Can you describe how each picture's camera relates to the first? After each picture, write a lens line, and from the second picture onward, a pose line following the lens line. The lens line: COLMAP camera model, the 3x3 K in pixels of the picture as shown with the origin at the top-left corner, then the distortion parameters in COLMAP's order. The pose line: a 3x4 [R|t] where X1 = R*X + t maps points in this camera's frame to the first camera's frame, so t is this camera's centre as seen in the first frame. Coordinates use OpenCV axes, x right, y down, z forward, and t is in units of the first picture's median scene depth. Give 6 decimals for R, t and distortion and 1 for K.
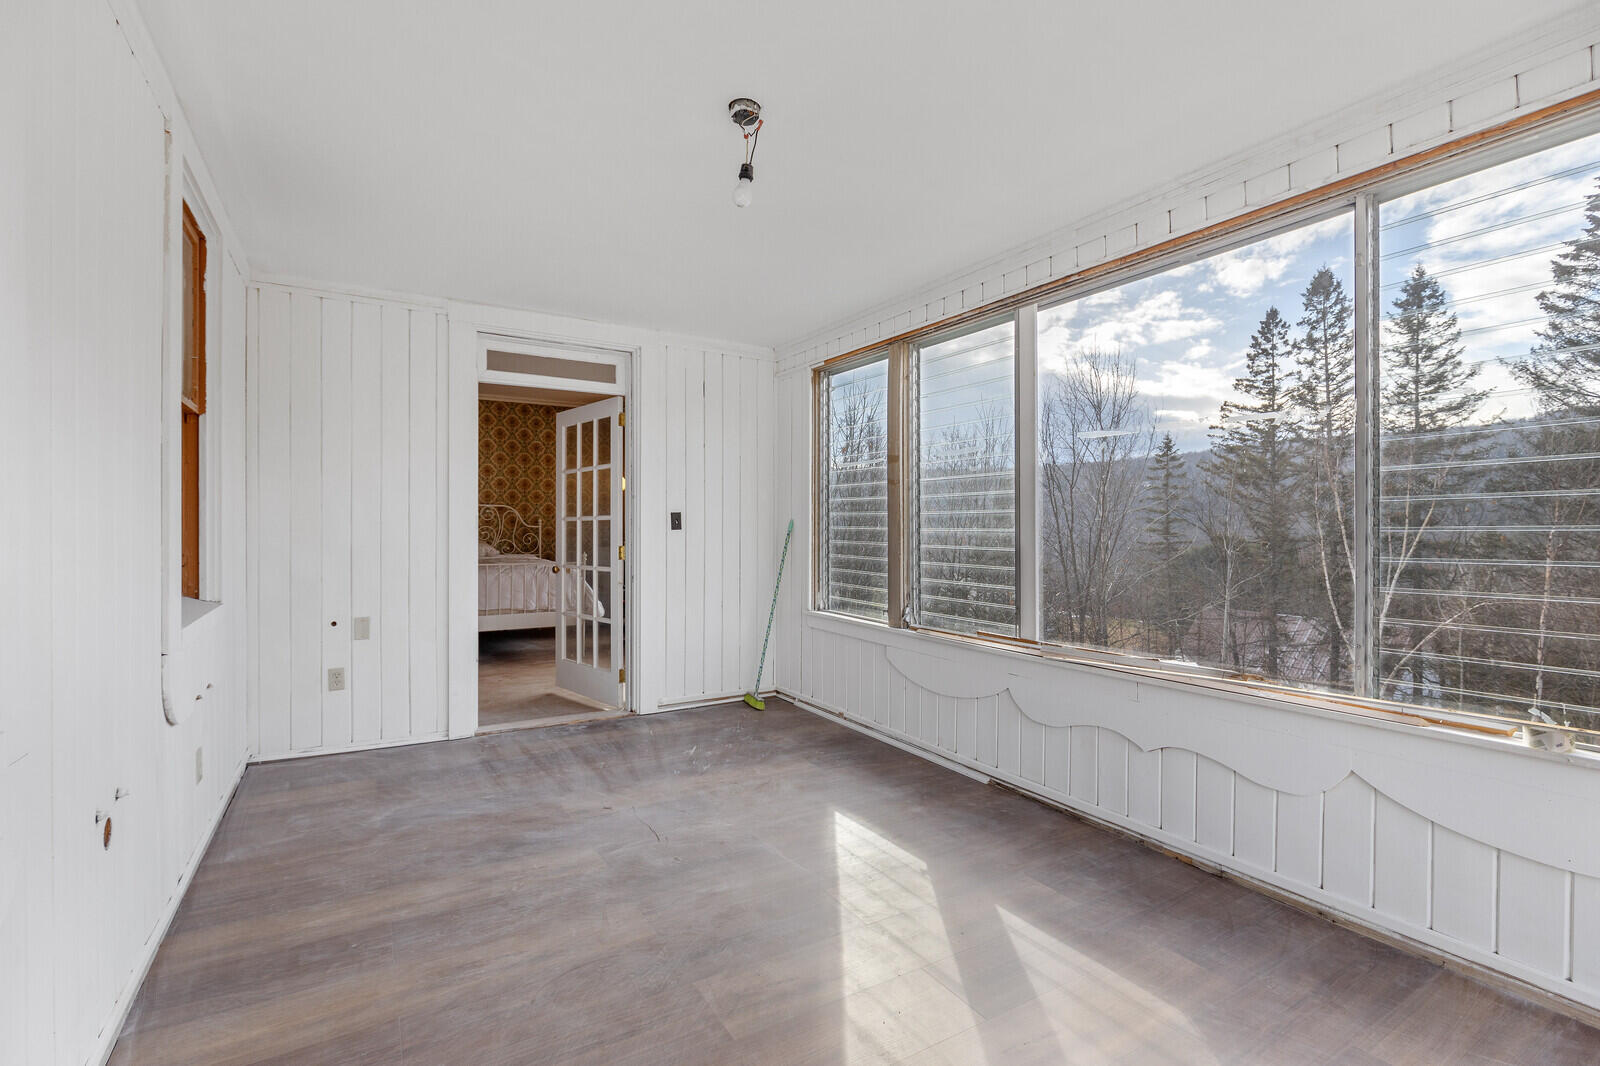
lens RADIAL K [[733.1, 0, 777.3], [0, 733.1, 508.9], [0, 0, 1]] dist [-0.001937, -0.000715]
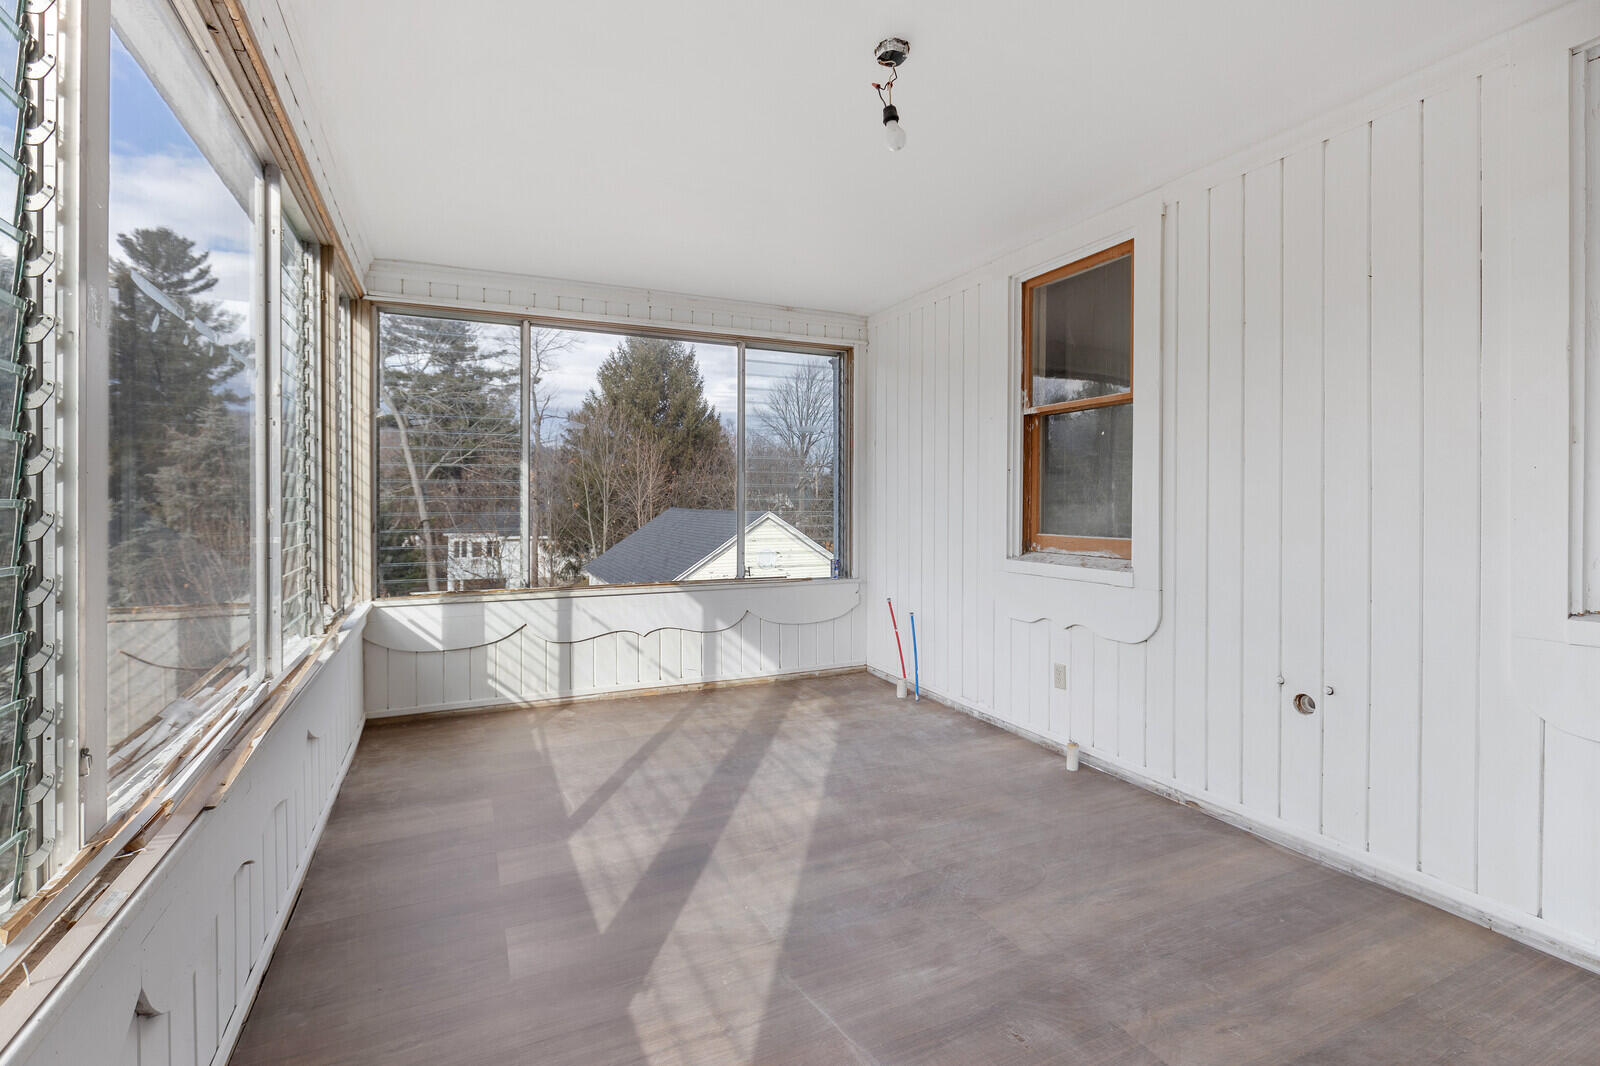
lens RADIAL K [[730.3, 0, 794.2], [0, 730.3, 522.4], [0, 0, 1]] dist [0.000342, -0.000964]
pose [[-0.996726, -0.003043, 0.080798, 0.002235], [-0.003607, 0.999970, -0.006832, 0.061883], [-0.080774, -0.007101, -0.996707, 1.930425]]
